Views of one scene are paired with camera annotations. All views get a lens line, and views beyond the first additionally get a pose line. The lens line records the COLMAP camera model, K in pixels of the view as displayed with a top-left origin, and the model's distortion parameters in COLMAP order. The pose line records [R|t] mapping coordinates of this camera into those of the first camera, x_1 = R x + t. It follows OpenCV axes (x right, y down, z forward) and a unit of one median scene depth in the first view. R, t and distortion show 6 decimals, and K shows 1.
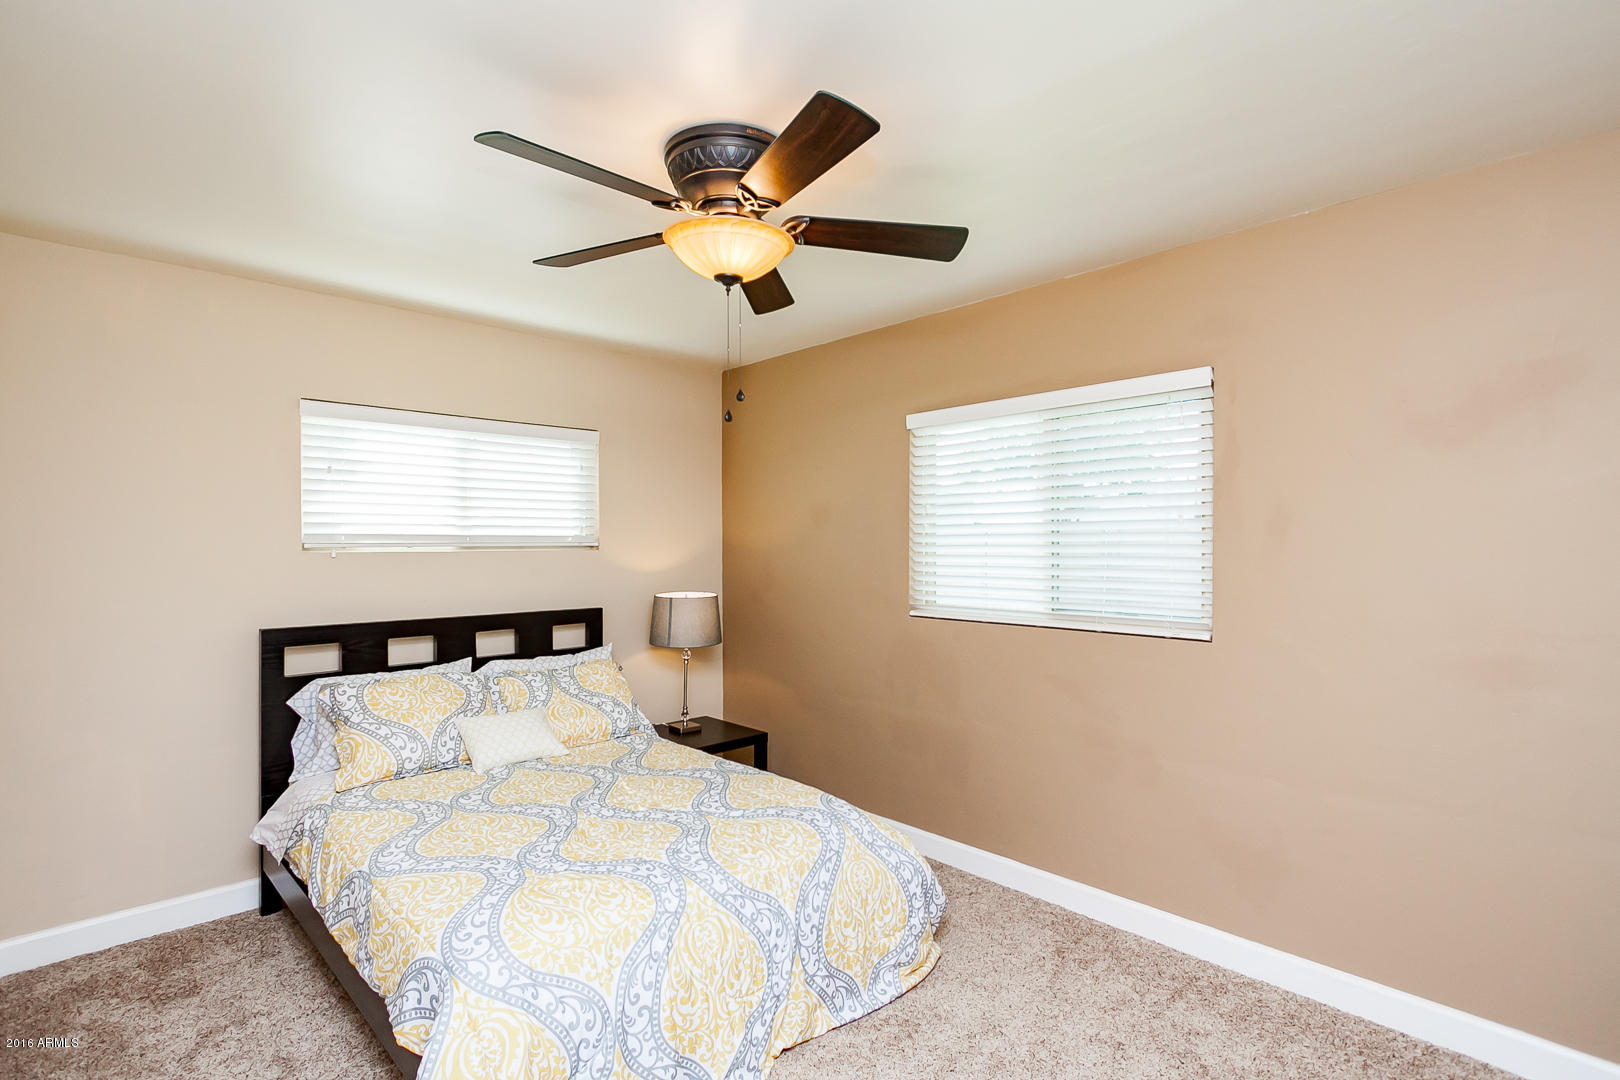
lens RADIAL K [[788.7, 0, 816.3], [0, 788.7, 544.2], [0, 0, 1]] dist [0.000501, -0.000384]
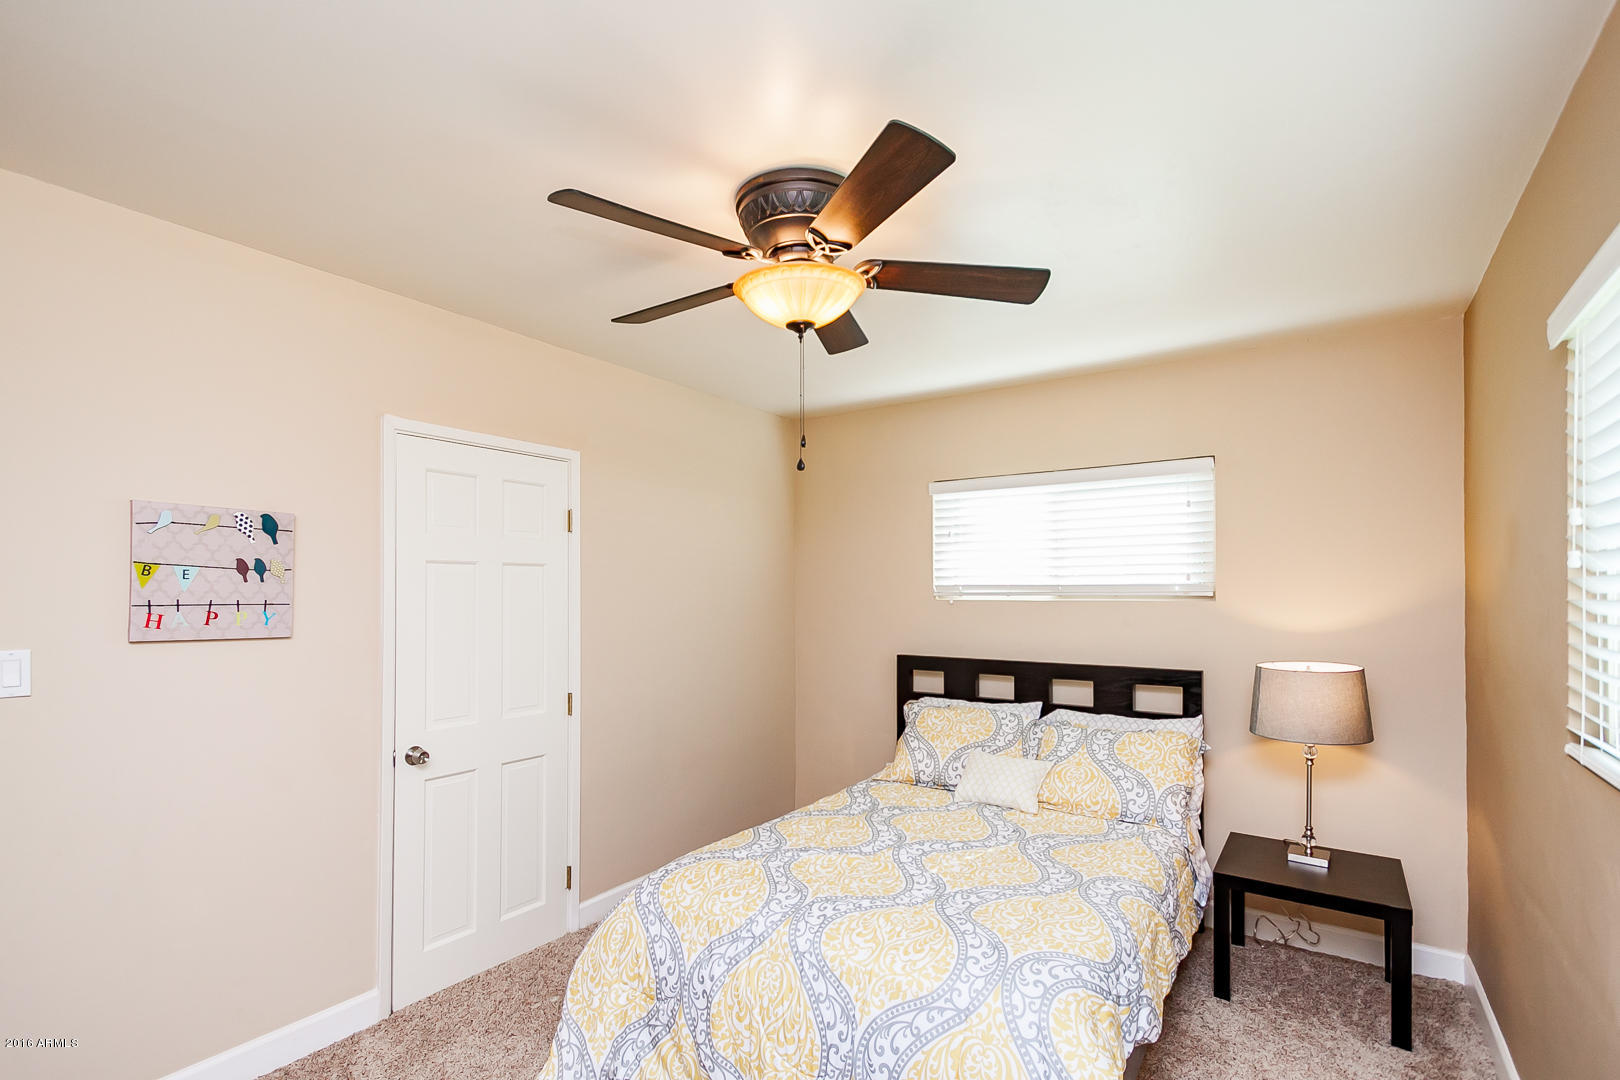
lens RADIAL K [[746.0, 0, 772.9], [0, 746.0, 577.9], [0, 0, 1]] dist [0.000264, -0.000416]
pose [[0.167609, -0.017307, -0.985702, 0.521271], [-0.001857, 0.999839, -0.017871, -0.002513], [0.985852, 0.004826, 0.167550, 0.529948]]
